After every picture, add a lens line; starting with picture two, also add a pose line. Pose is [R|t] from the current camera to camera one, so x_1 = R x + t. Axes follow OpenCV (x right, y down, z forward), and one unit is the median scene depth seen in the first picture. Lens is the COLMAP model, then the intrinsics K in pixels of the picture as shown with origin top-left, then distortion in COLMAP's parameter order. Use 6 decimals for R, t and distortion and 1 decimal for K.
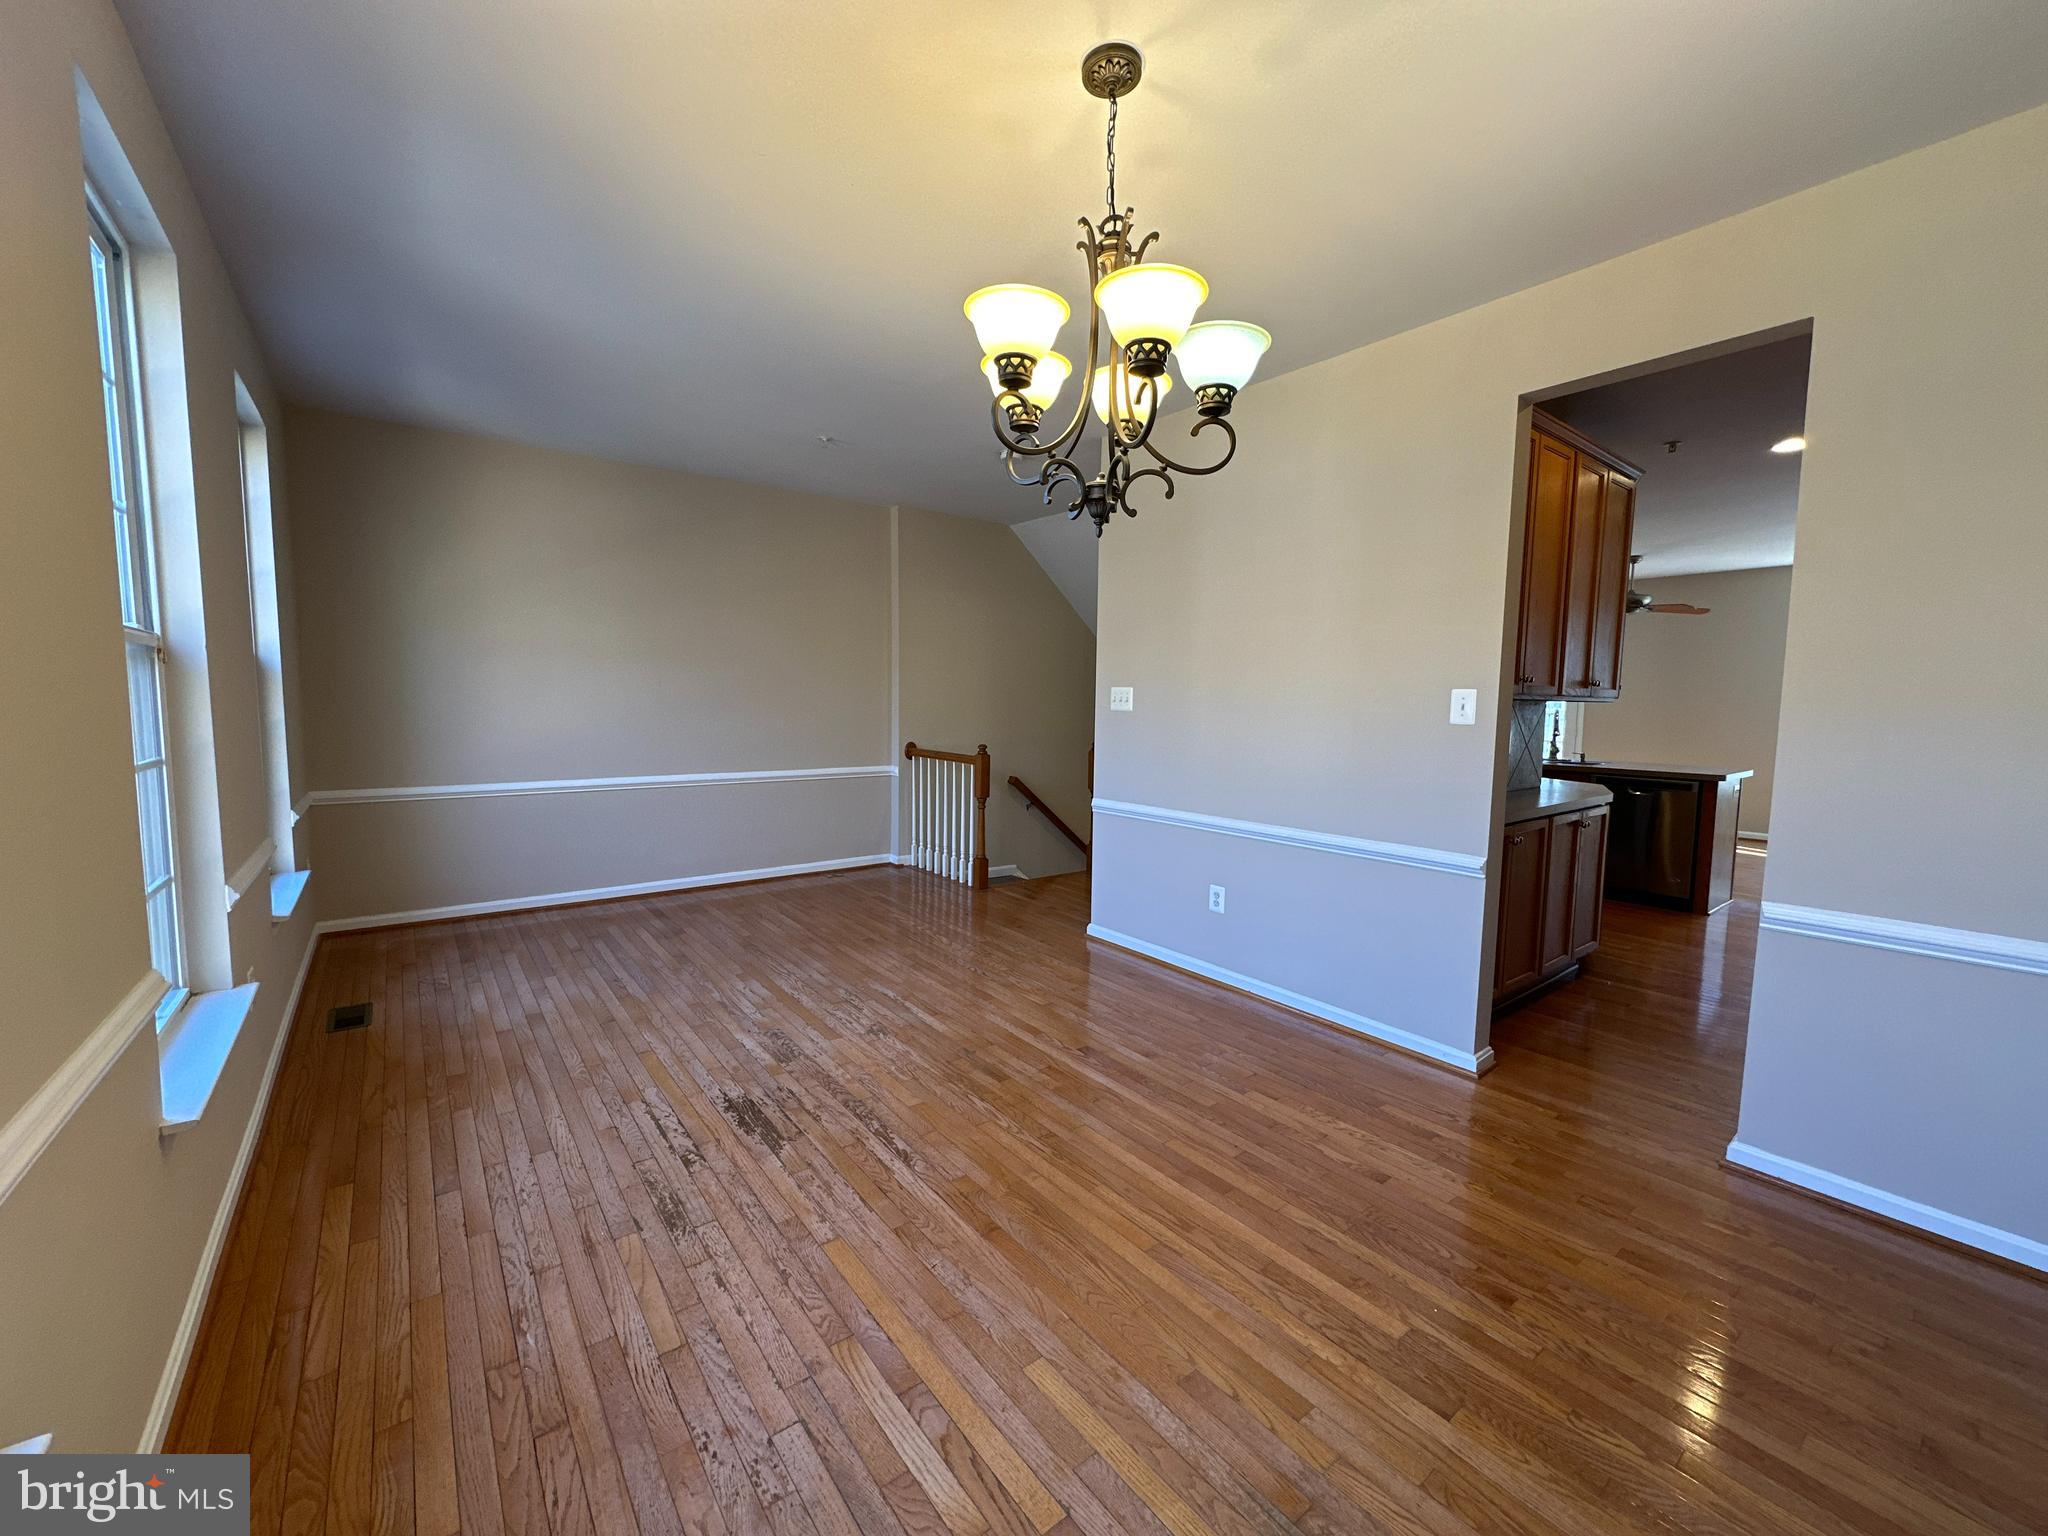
lens RADIAL K [[814.5, 0, 1023.6], [0, 814.5, 771.5], [0, 0, 1]] dist [-0.003409, 0.000788]
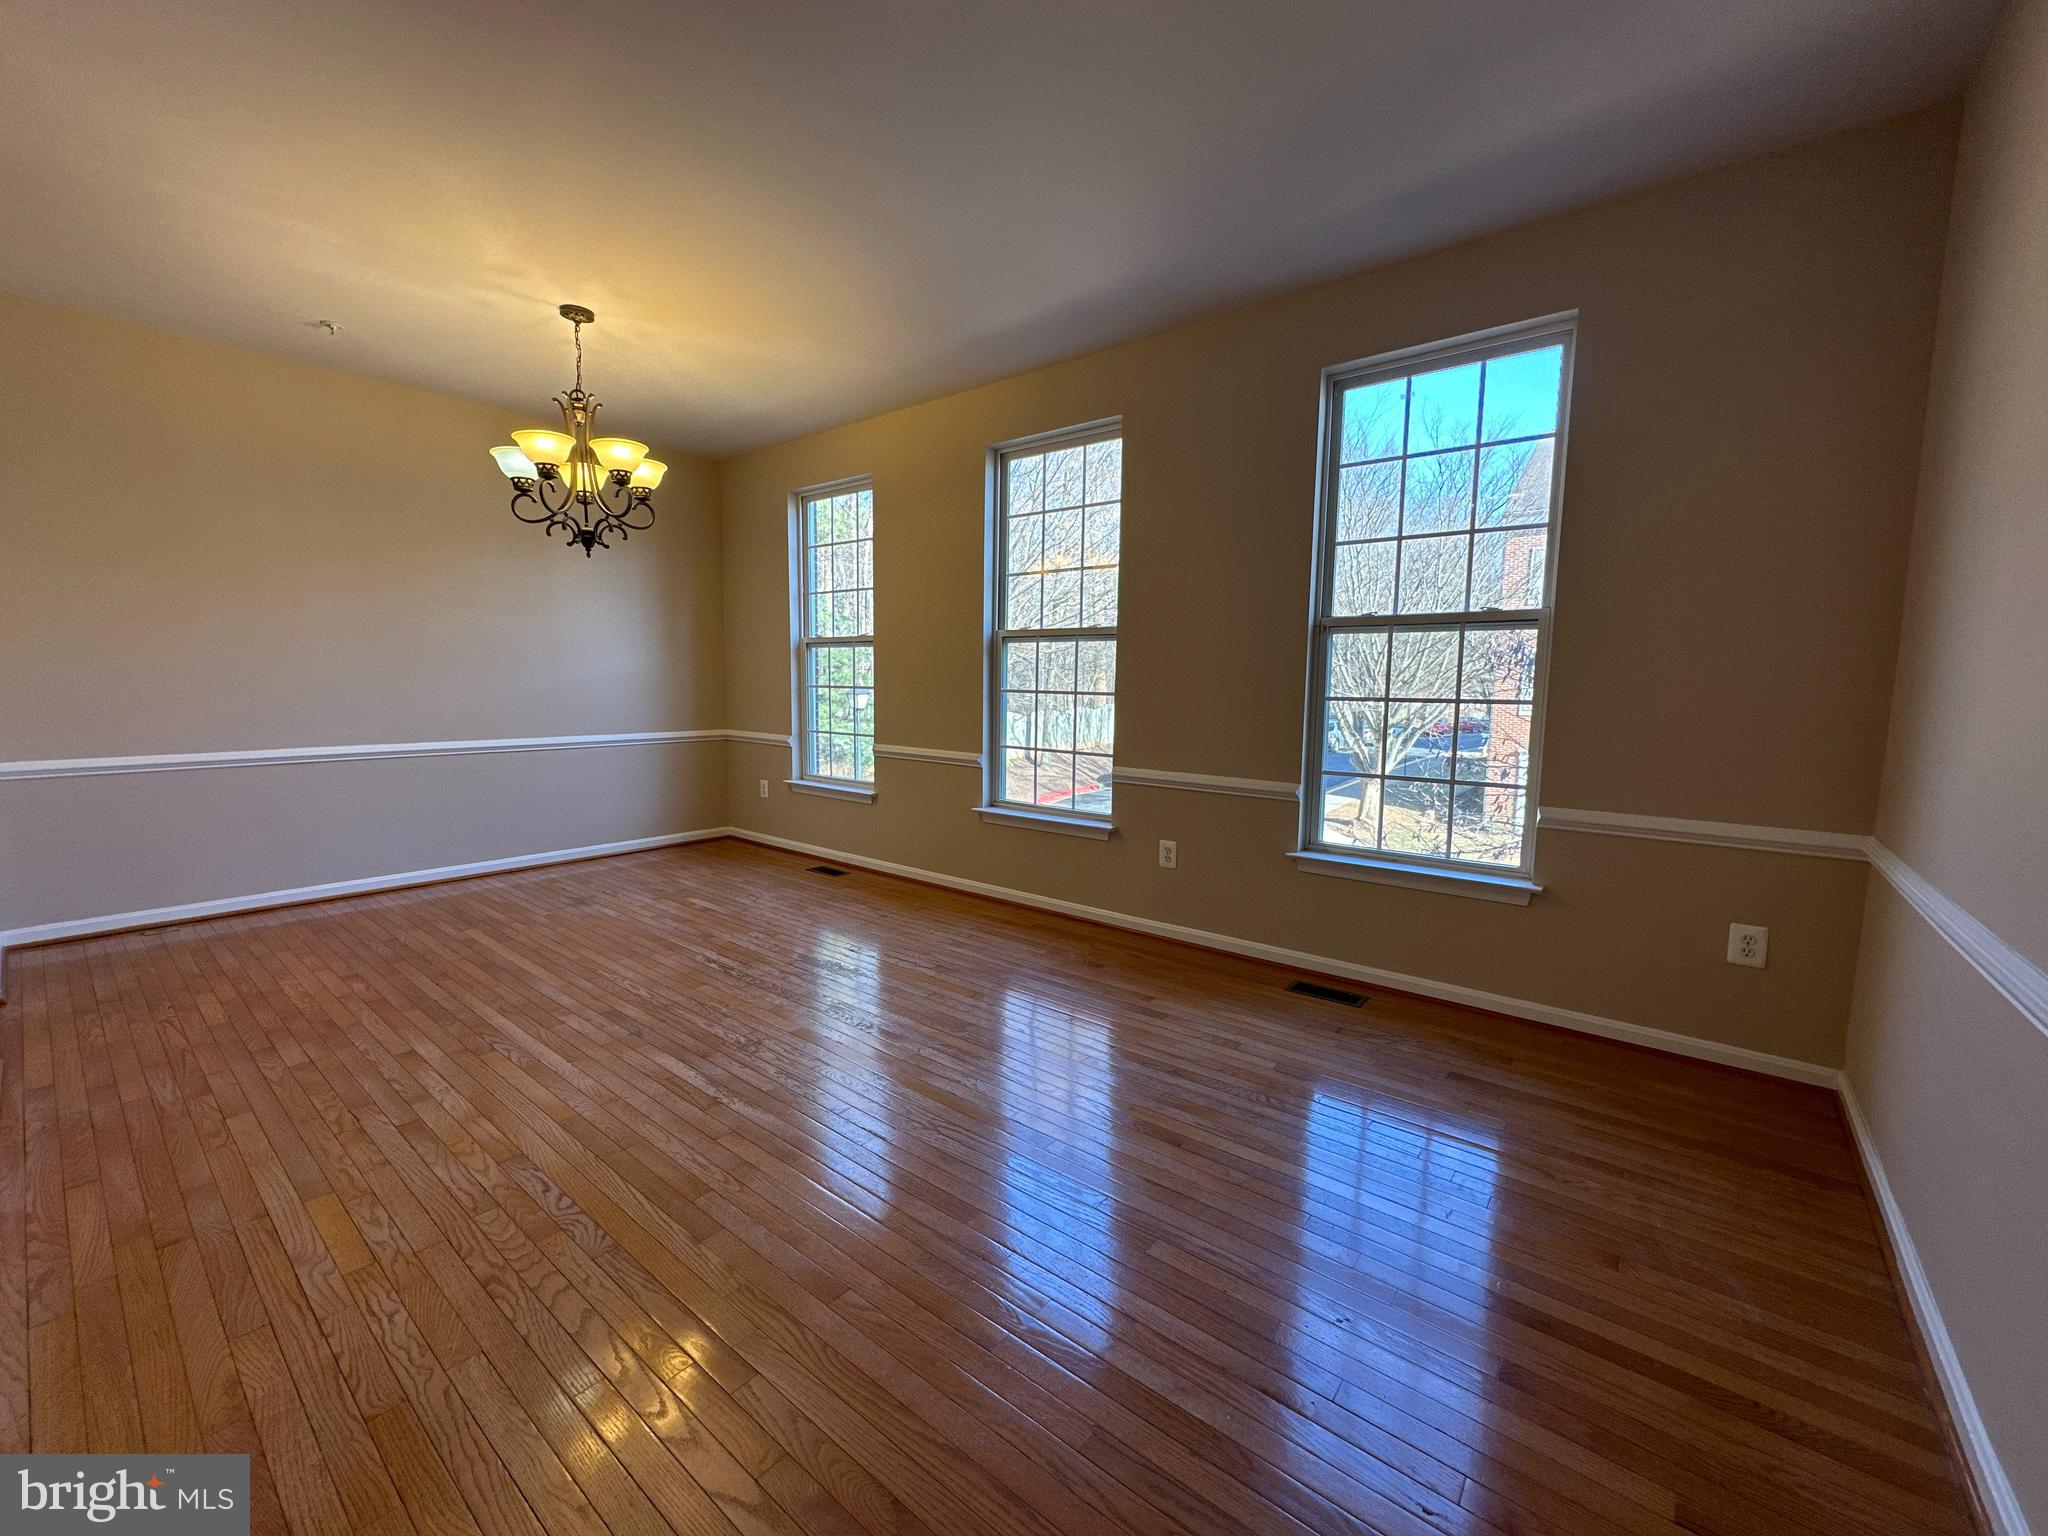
lens RADIAL K [[814.5, 0, 1022.9], [0, 814.5, 766.6], [0, 0, 1]] dist [-0.003409, 0.000788]
pose [[-0.972311, -0.000719, -0.233688, -0.276779], [-0.047064, 0.980108, 0.192803, -0.140346], [0.228901, 0.198463, -0.953004, 1.932571]]
